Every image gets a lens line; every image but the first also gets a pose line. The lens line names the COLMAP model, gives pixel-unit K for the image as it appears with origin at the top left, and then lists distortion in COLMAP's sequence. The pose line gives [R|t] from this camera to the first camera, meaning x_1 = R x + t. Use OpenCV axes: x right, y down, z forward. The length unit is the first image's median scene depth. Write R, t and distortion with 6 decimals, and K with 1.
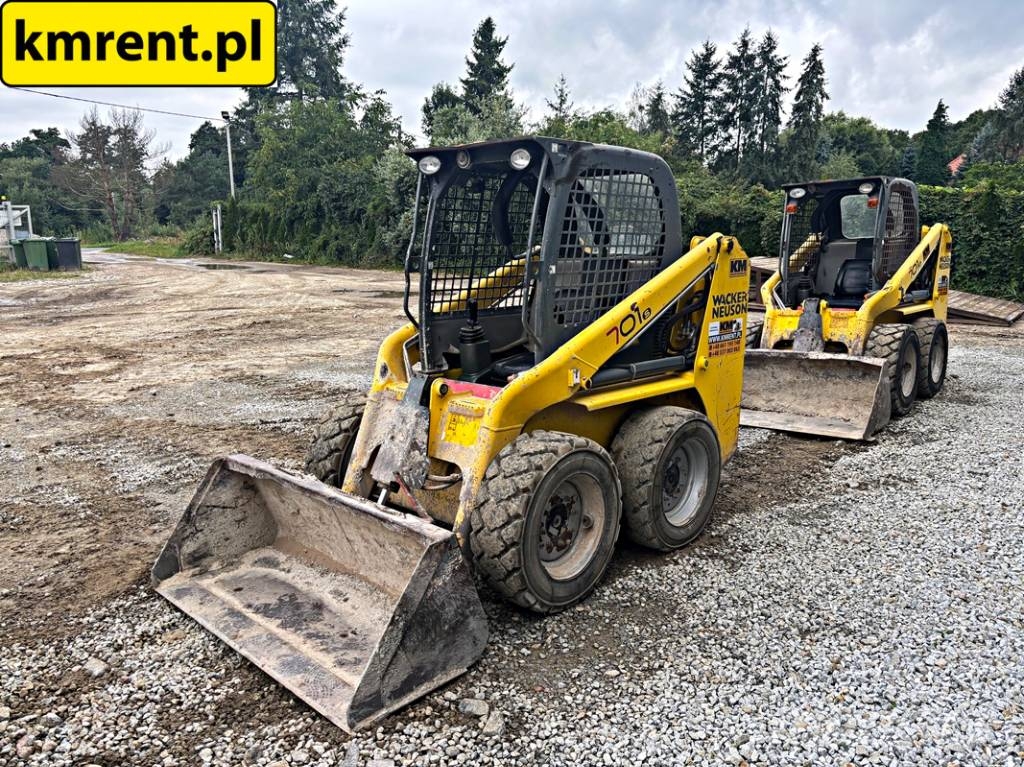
lens RADIAL K [[778.5, 0, 515.3], [0, 778.5, 386.5], [0, 0, 1]] dist [0.046342, -0.051284]
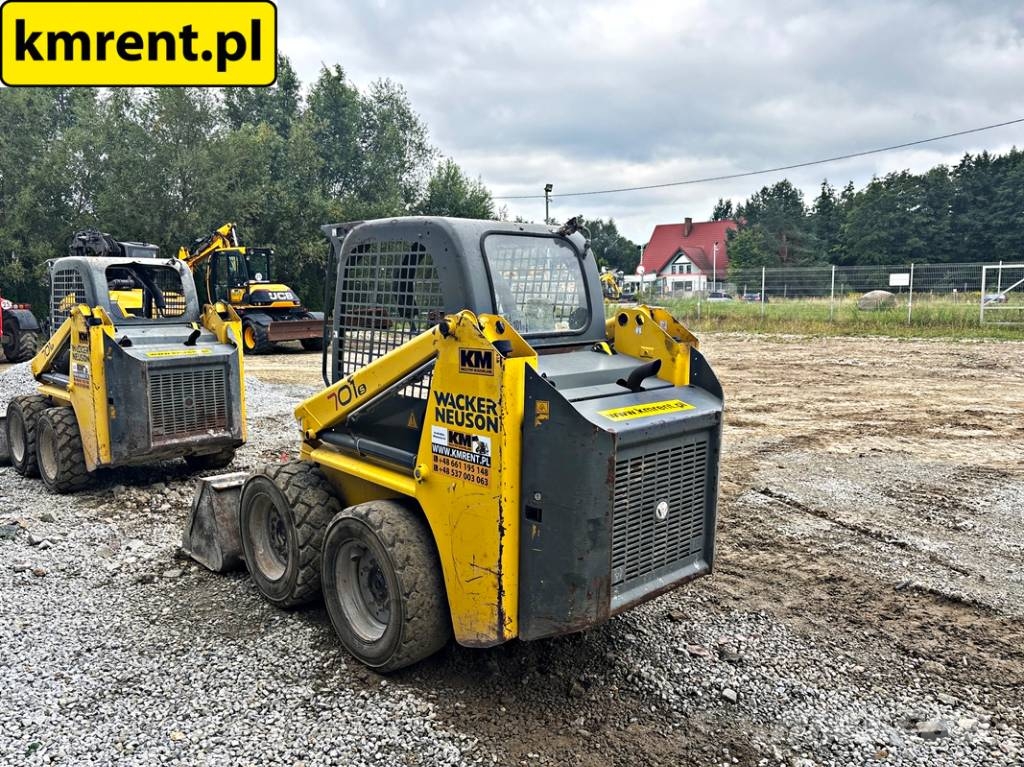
lens RADIAL K [[778.2, 0, 509.3], [0, 778.2, 385.8], [0, 0, 1]] dist [0.053644, -0.062334]
pose [[-0.075244, 0.127685, -0.988956, 1.083387], [-0.190371, 0.971687, 0.139940, -0.262028], [0.978824, 0.198798, -0.048806, 1.206041]]
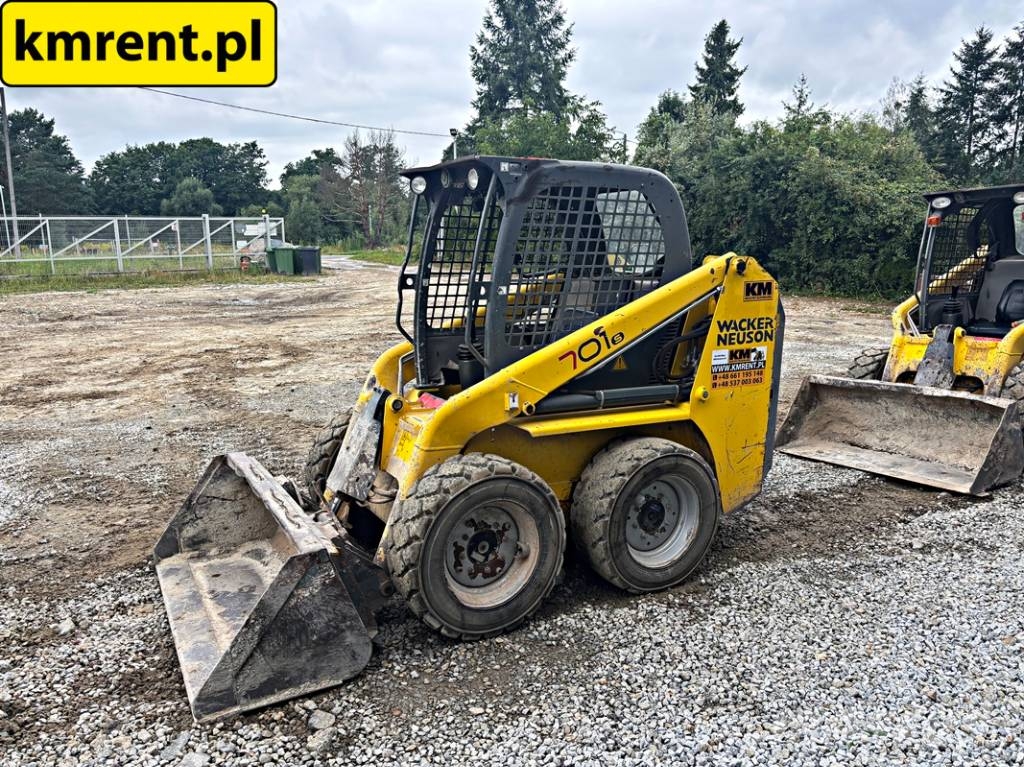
lens RADIAL K [[781.0, 0, 514.4], [0, 781.0, 385.8], [0, 0, 1]] dist [0.036363, -0.036325]
pose [[0.955759, 0.057377, -0.288499, 0.320696], [-0.060683, 0.998154, -0.002522, -0.025916], [0.287822, 0.019918, 0.957477, 0.059858]]
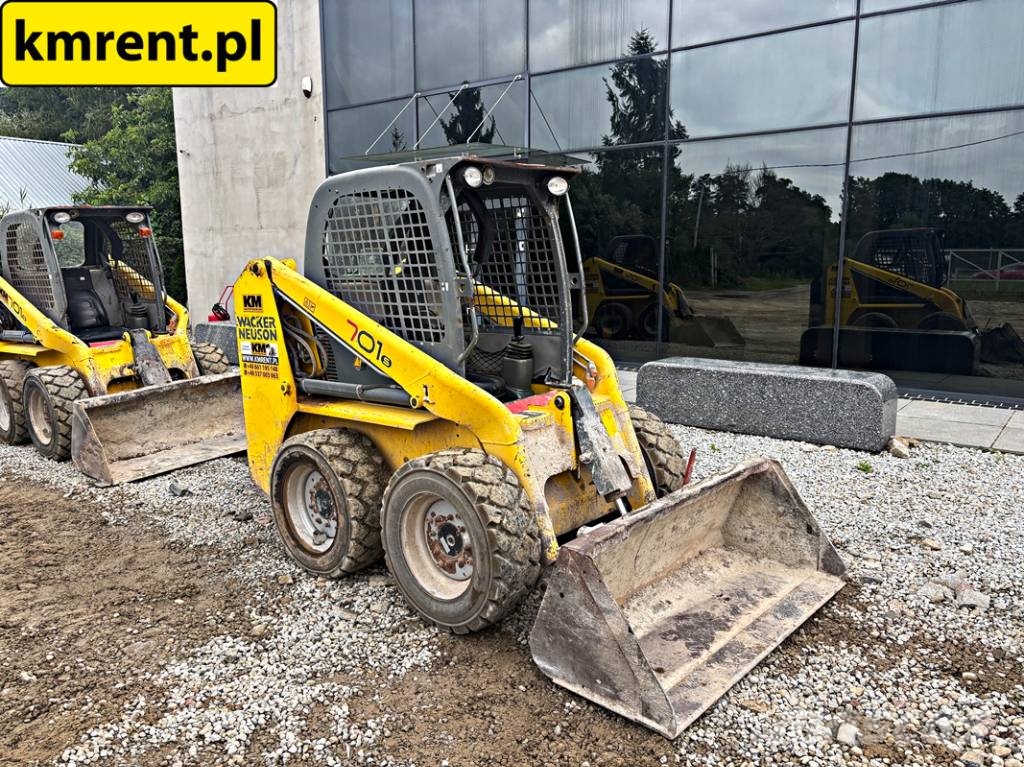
lens RADIAL K [[779.1, 0, 513.3], [0, 779.1, 378.2], [0, 0, 1]] dist [0.048835, -0.056331]
pose [[-0.029827, -0.152315, 0.987882, -1.044529], [0.212946, 0.964665, 0.155165, -0.188463], [-0.976609, 0.214994, 0.003662, 1.003303]]
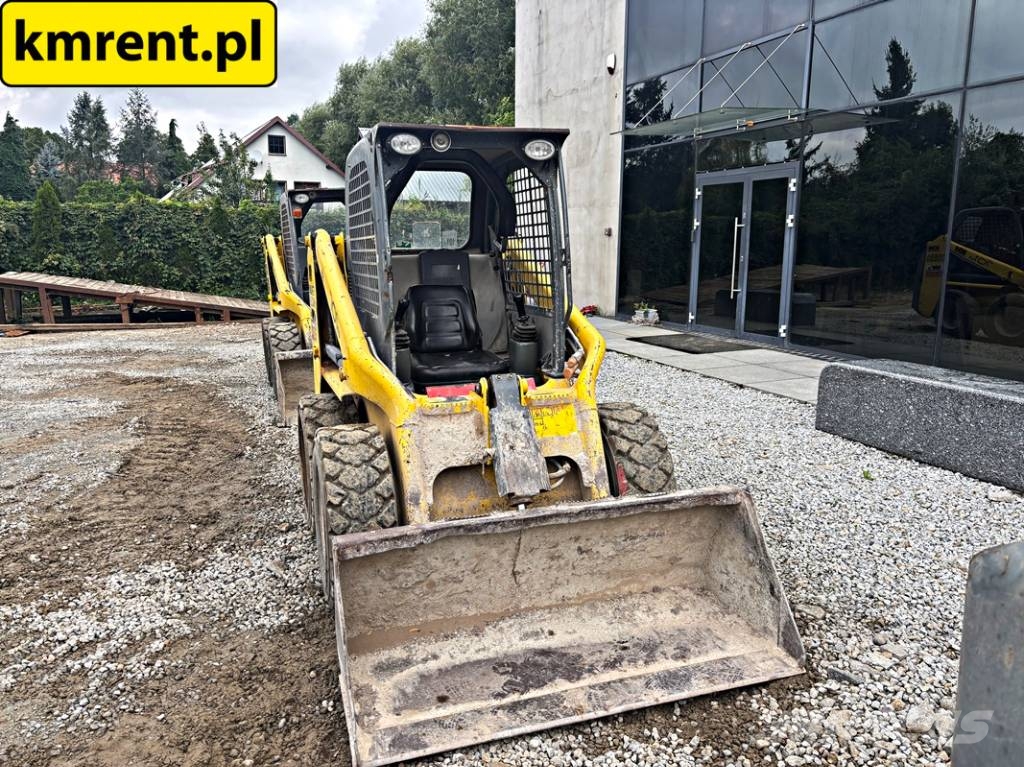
lens RADIAL K [[781.8, 0, 507.5], [0, 781.8, 377.3], [0, 0, 1]] dist [0.037003, -0.037141]
pose [[0.474948, -0.154269, 0.866386, -0.850382], [0.182193, 0.980421, 0.074697, -0.074565], [-0.860947, 0.122373, 0.493756, 0.506605]]
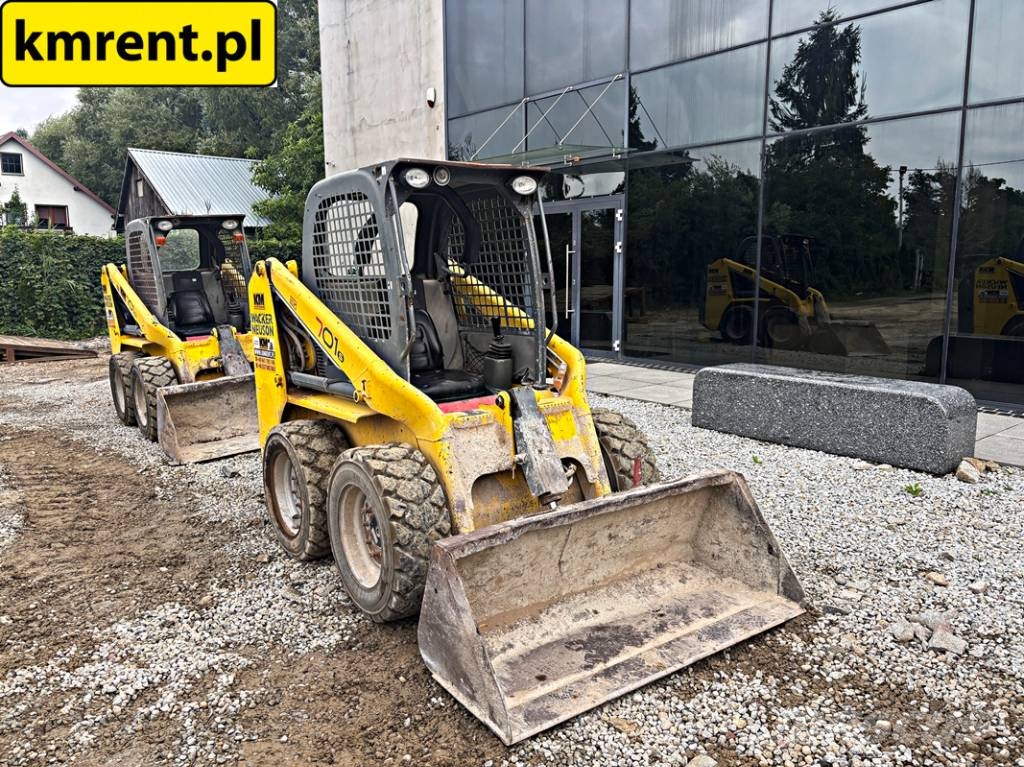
lens RADIAL K [[781.8, 0, 507.5], [0, 781.8, 377.3], [0, 0, 1]] dist [0.037003, -0.037141]
pose [[0.199138, -0.144109, 0.969318, -1.027314], [0.212961, 0.971854, 0.100735, -0.124425], [-0.956552, 0.186367, 0.224222, 0.734440]]
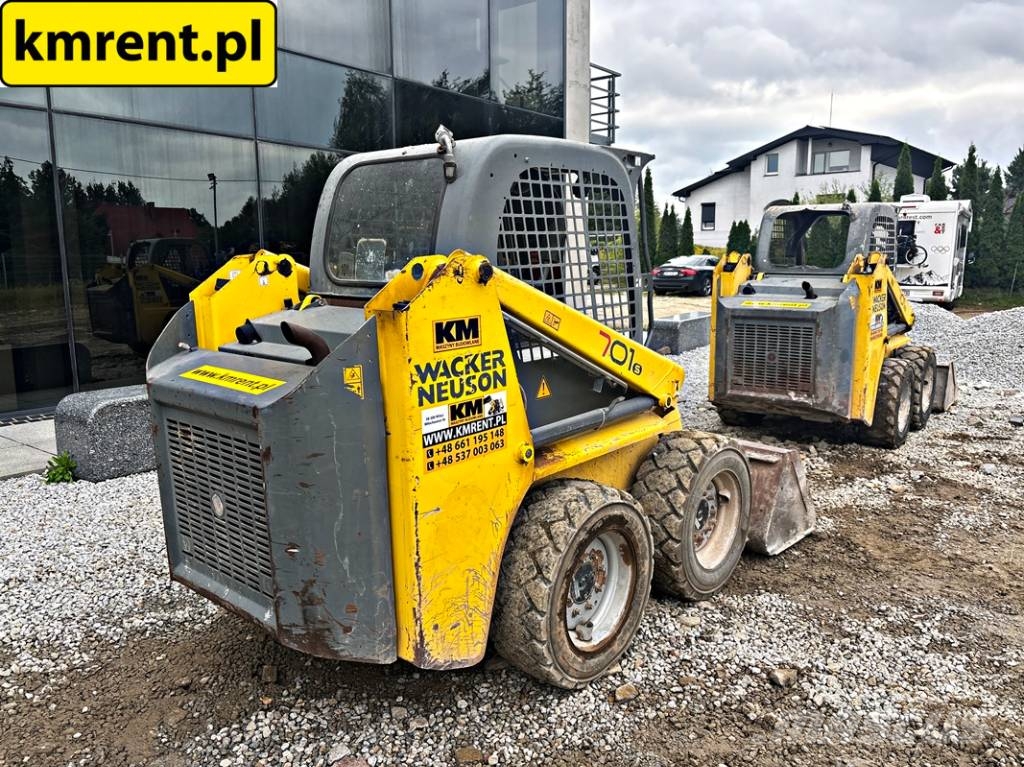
lens RADIAL K [[779.5, 0, 517.4], [0, 779.5, 380.5], [0, 0, 1]] dist [0.055908, -0.067867]
pose [[-0.999320, 0.013206, -0.034412, 0.048862], [0.000088, 0.934466, 0.356053, -0.382077], [0.036859, 0.355808, -0.933832, 1.934562]]
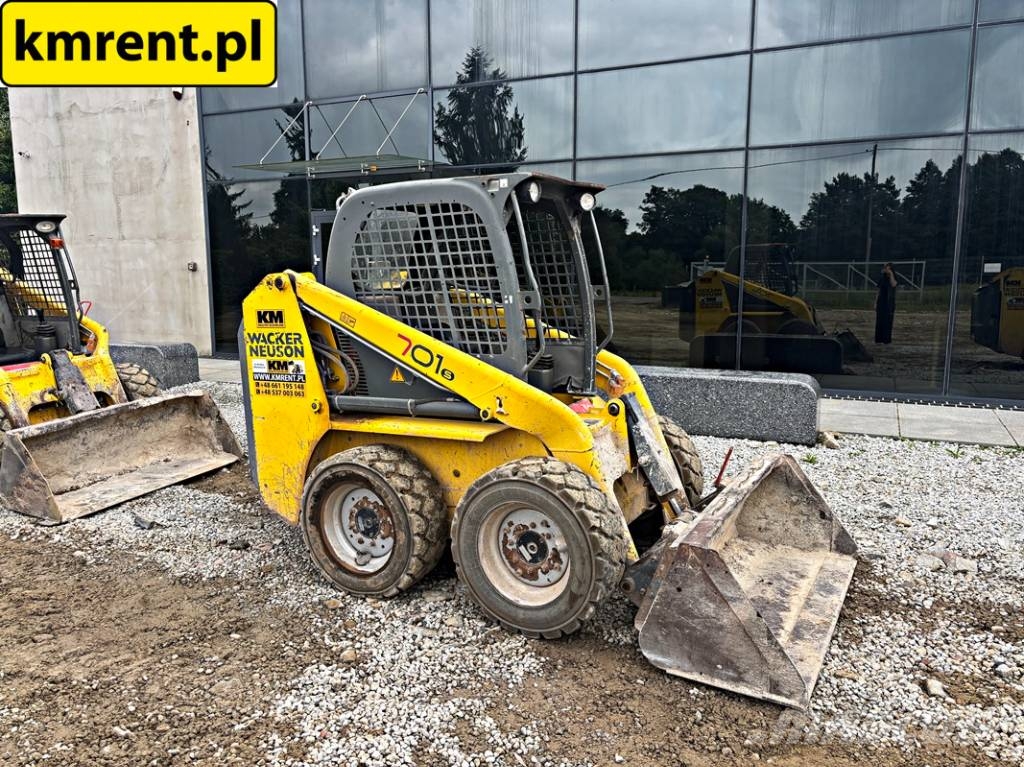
lens RADIAL K [[778.2, 0, 509.3], [0, 778.2, 385.8], [0, 0, 1]] dist [0.053644, -0.062334]
pose [[-0.242012, -0.141762, 0.959861, -1.027898], [0.208151, 0.958651, 0.194065, -0.248500], [-0.947683, 0.246762, -0.202497, 1.274456]]
